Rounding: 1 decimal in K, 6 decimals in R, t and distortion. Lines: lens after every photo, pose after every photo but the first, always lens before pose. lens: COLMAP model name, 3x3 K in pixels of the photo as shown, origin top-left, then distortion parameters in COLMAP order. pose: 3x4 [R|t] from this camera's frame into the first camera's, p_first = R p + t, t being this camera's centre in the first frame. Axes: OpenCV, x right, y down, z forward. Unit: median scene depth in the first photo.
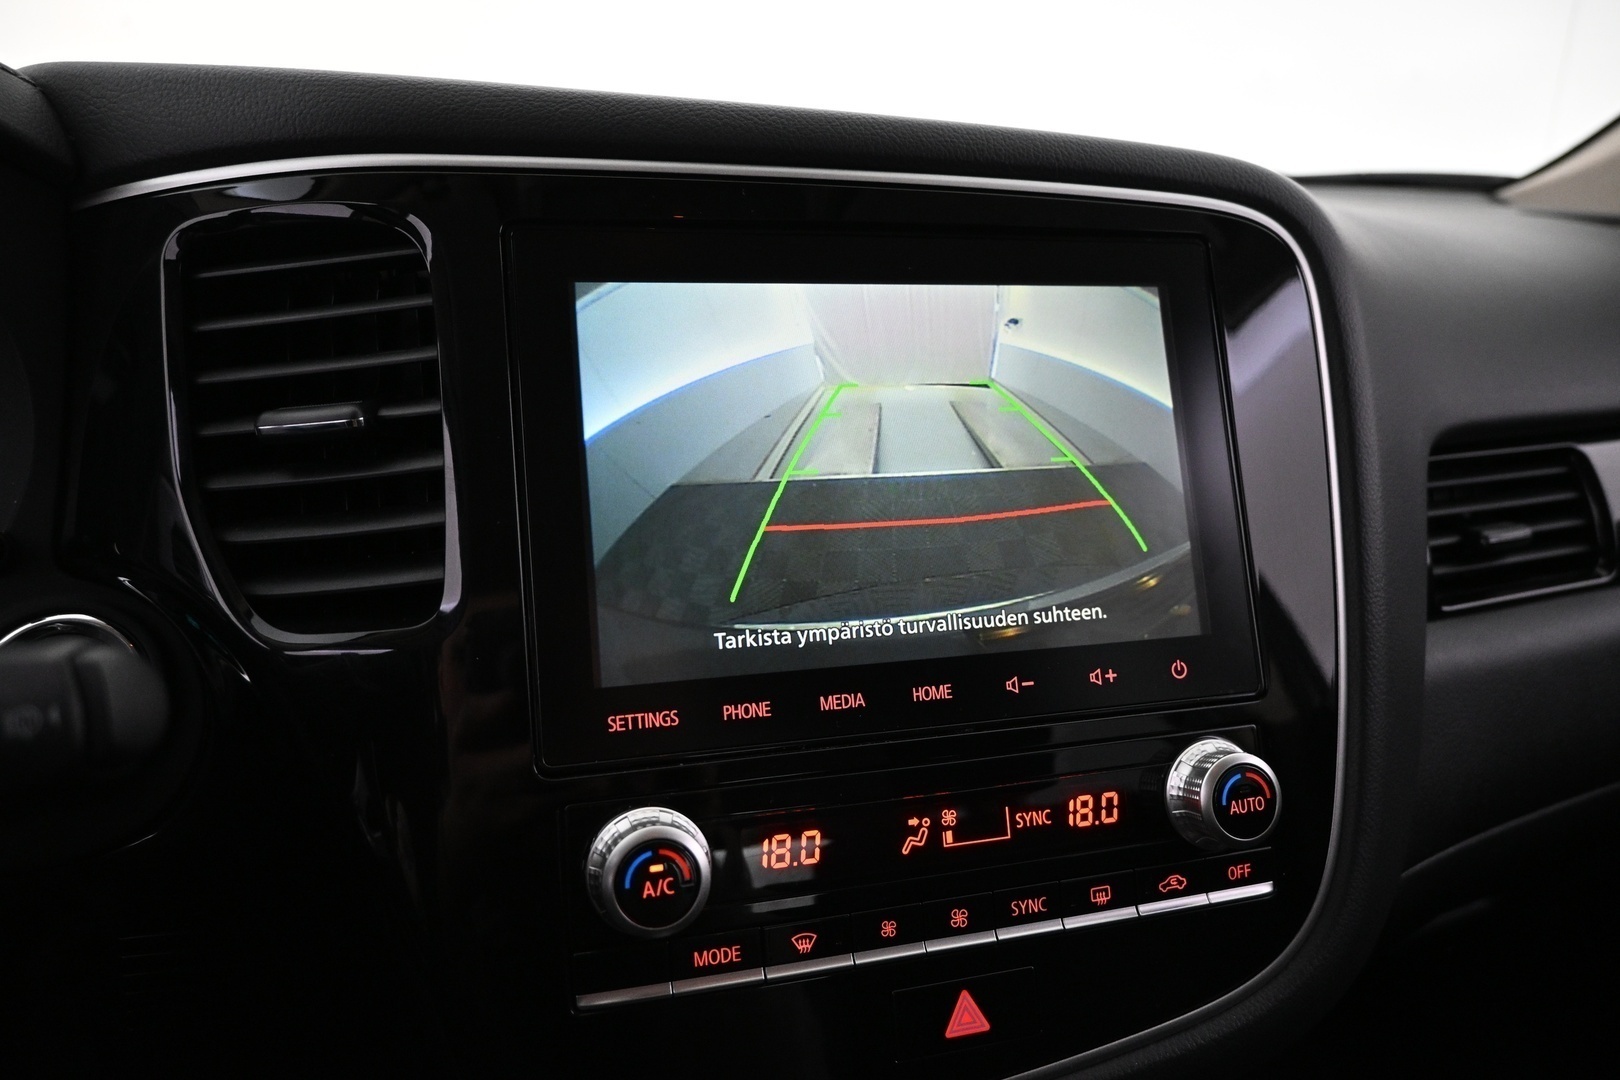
lens RADIAL K [[1112.5, 0, 810.0], [0, 1112.5, 540.0], [0, 0, 1]] dist [0.007359, -0.005495]
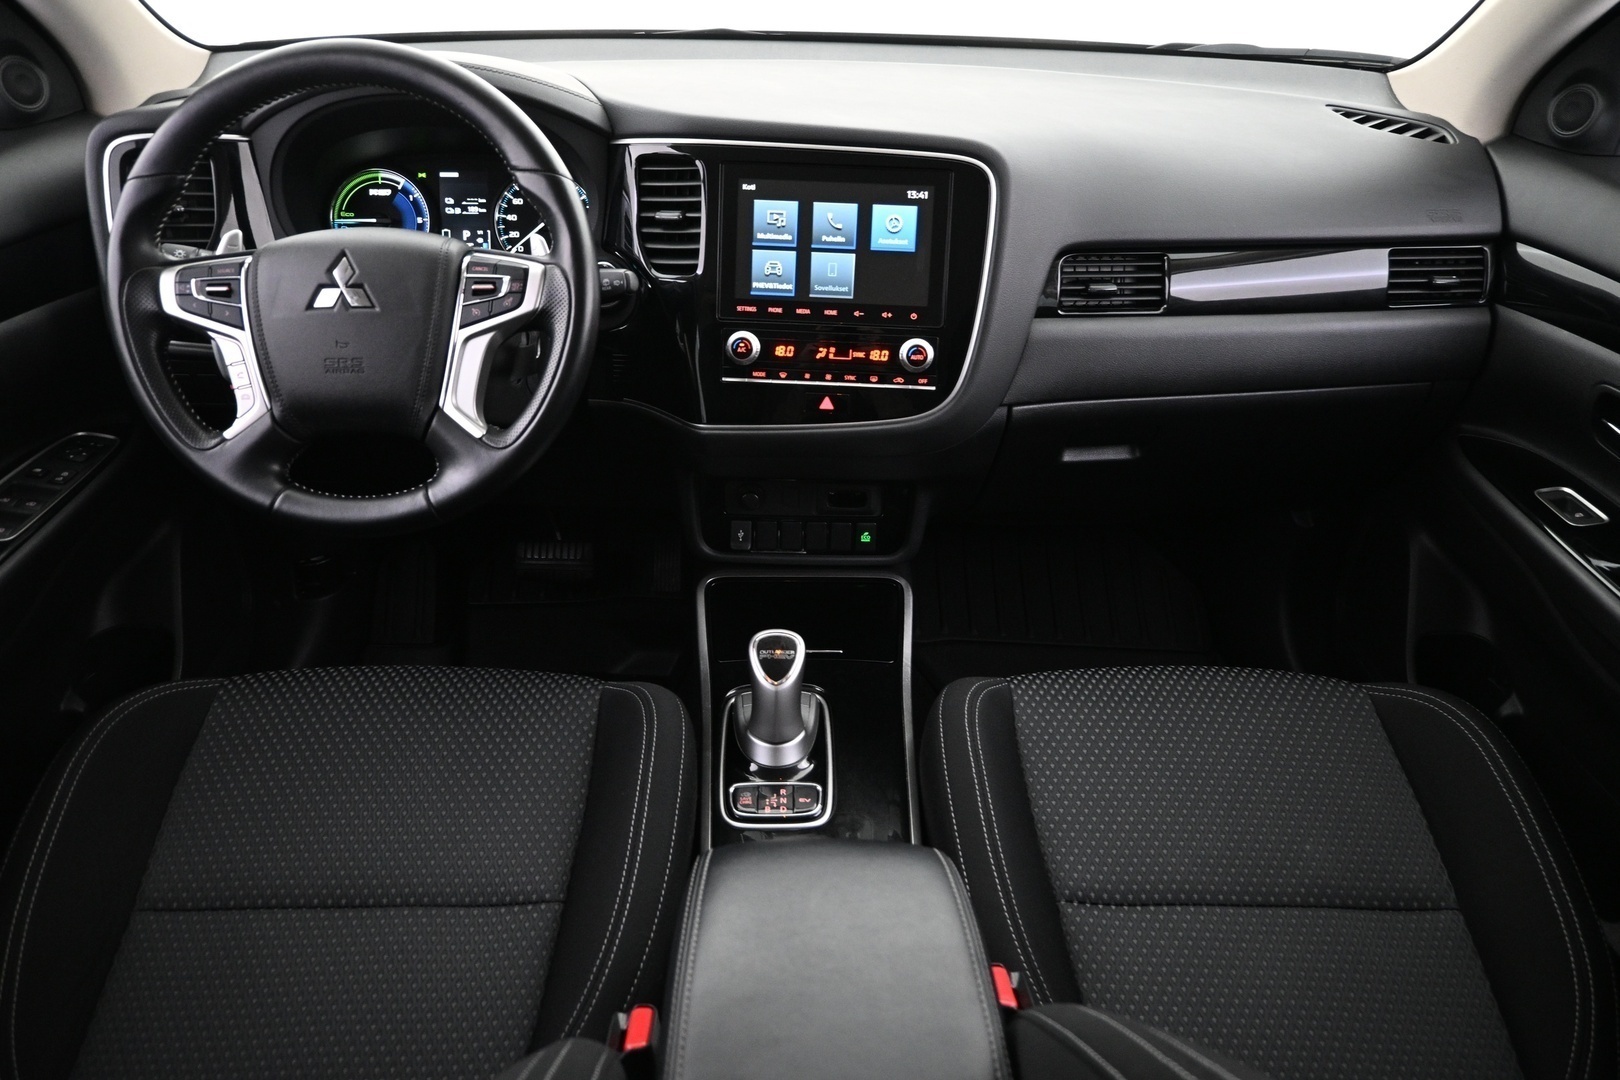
lens RADIAL K [[1112.5, 0, 810.0], [0, 1112.5, 540.0], [0, 0, 1]] dist [0.007359, -0.005495]
pose [[0.948377, 0.171056, -0.267060, 1.098985], [-0.093097, 0.955131, 0.281174, -0.152427], [0.303173, -0.241796, 0.921749, -2.374324]]
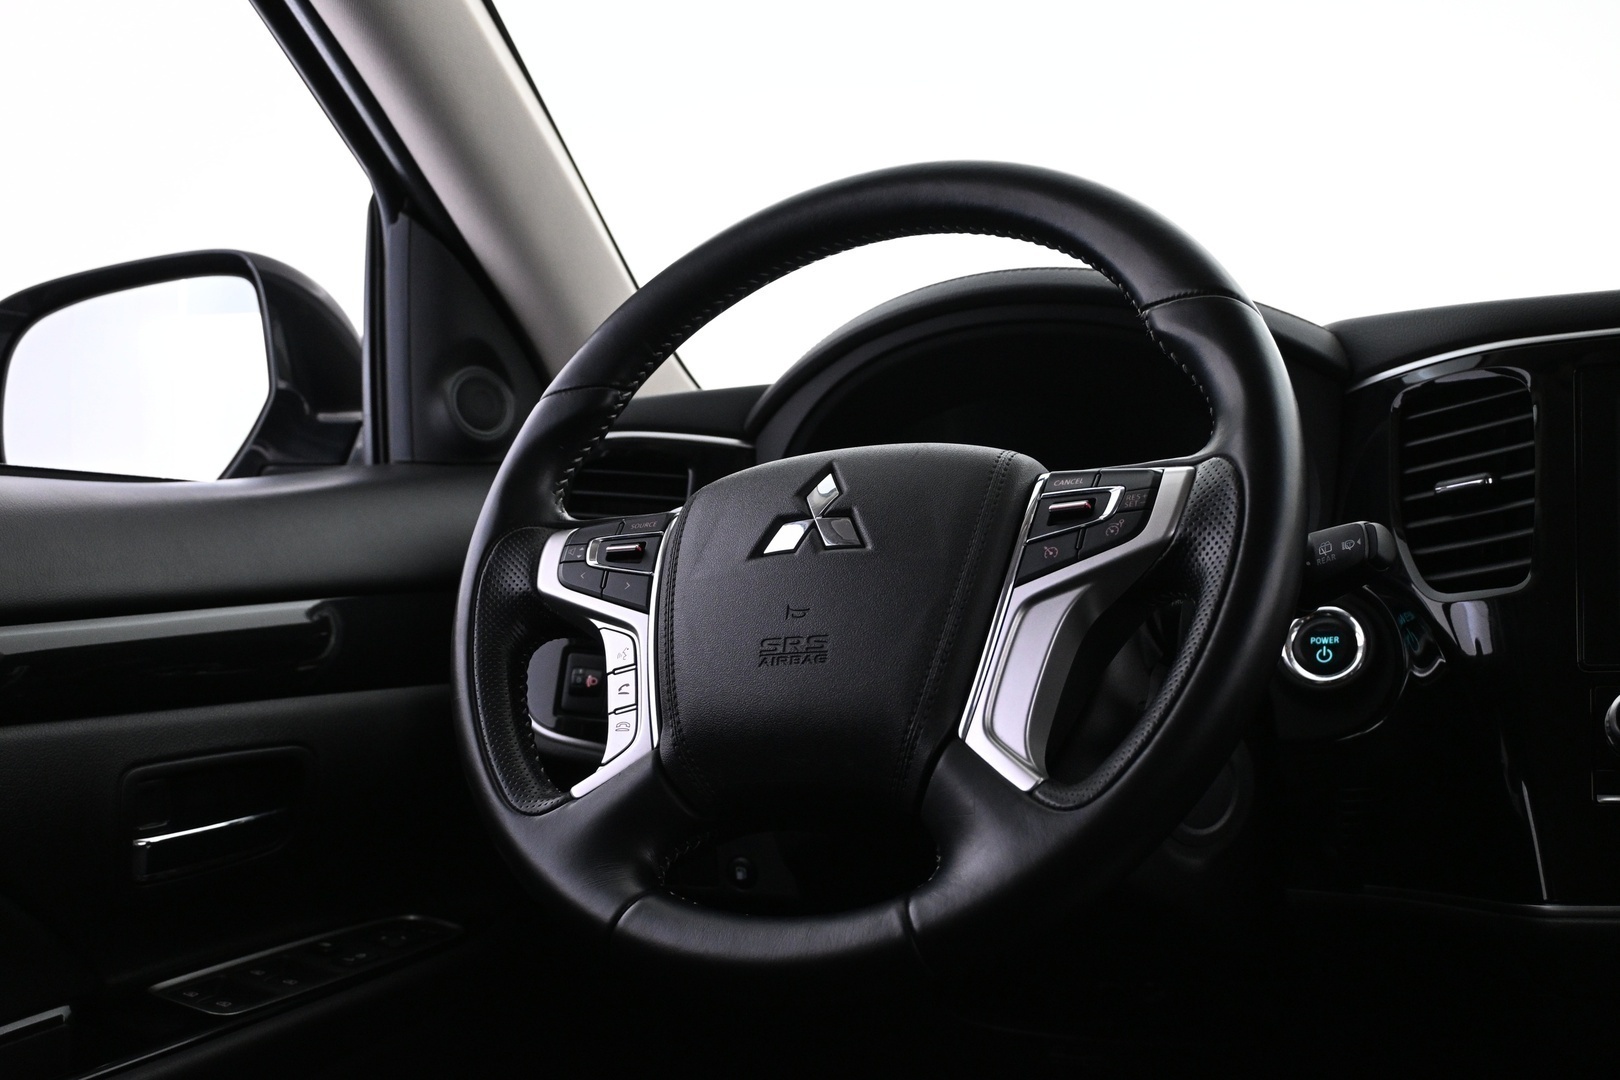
lens RADIAL K [[1738.4, 0, 810.0], [0, 1738.4, 540.0], [0, 0, 1]] dist [0.024801, 0.006819]
pose [[0.704526, -0.052945, -0.707701, 0.766824], [-0.134270, 0.969258, -0.206181, 0.672245], [0.696861, 0.240283, 0.675758, -1.553989]]
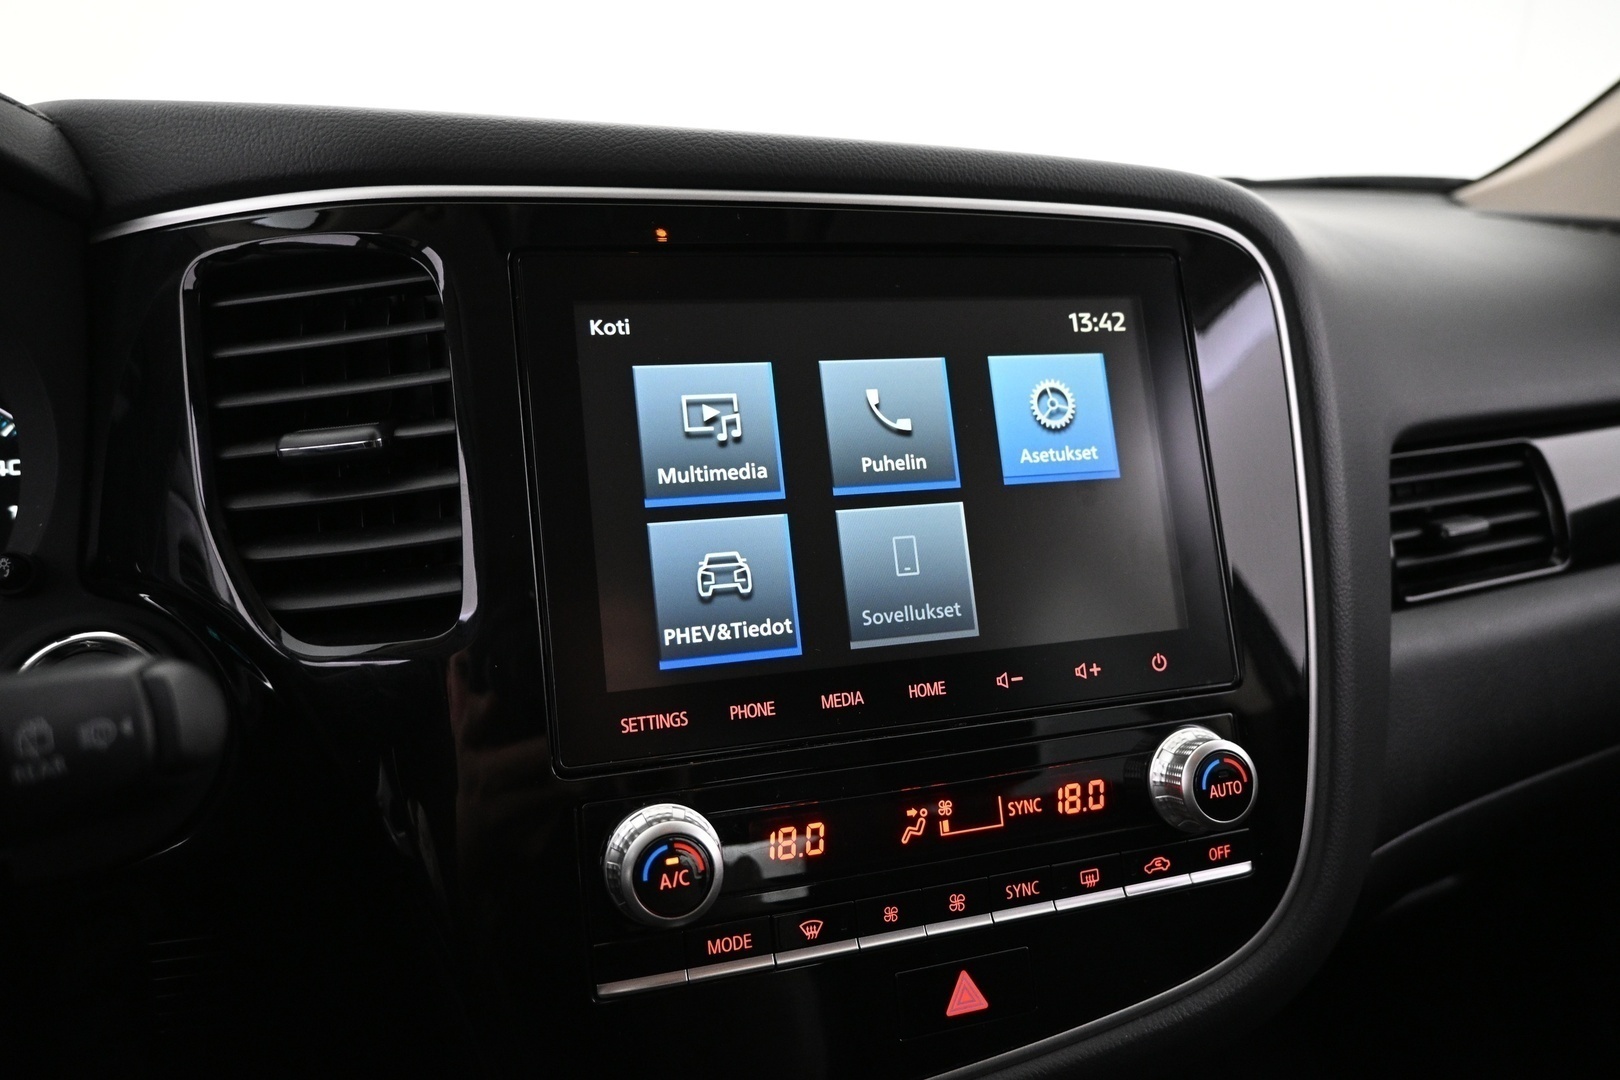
lens RADIAL K [[1112.5, 0, 810.0], [0, 1112.5, 540.0], [0, 0, 1]] dist [0.007359, -0.005495]
pose [[0.999587, -0.019346, 0.021249, -0.020858], [0.019375, 0.999812, -0.001152, -0.005218], [-0.021223, 0.001563, 0.999774, -0.051516]]
